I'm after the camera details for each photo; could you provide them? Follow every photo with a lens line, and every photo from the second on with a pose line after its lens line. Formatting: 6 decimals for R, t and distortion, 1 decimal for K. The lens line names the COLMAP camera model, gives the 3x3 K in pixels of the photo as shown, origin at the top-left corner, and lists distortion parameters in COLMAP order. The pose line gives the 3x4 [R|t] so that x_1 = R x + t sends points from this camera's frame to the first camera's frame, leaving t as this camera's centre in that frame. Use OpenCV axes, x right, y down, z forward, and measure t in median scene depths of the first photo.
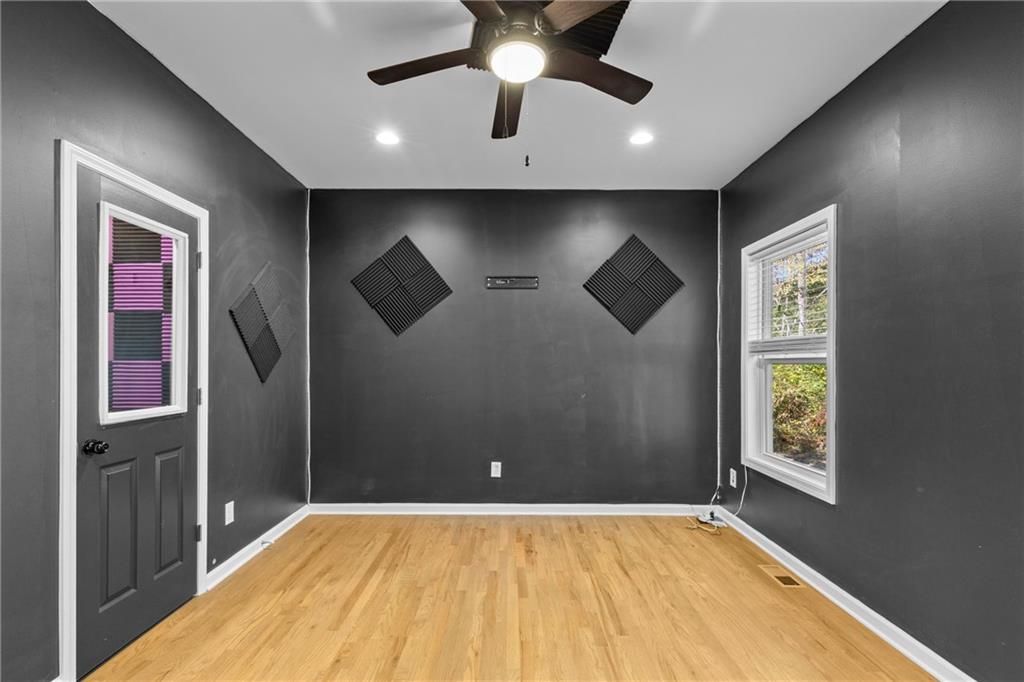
lens RADIAL K [[464.8, 0, 507.2], [0, 464.8, 360.8], [0, 0, 1]] dist [0.007435, -0.000688]
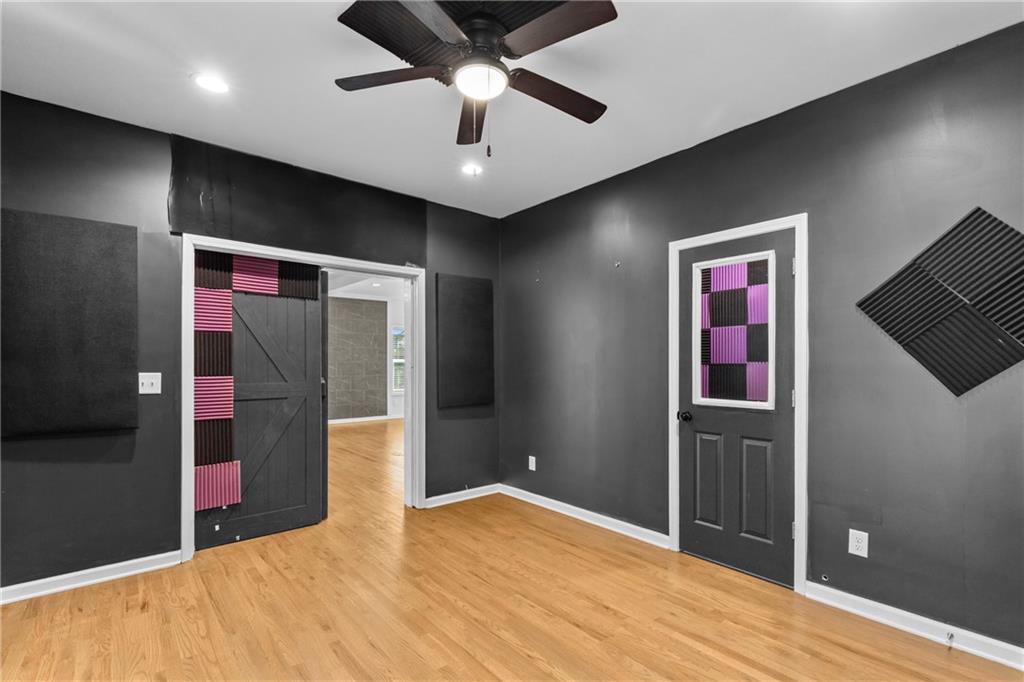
lens RADIAL K [[464.8, 0, 507.7], [0, 464.8, 362.7], [0, 0, 1]] dist [0.007435, -0.000688]
pose [[-0.756951, -0.003601, -0.653462, 0.554541], [-0.001588, 0.999992, -0.003670, 0.002575], [0.653470, -0.001740, -0.756951, 1.530675]]
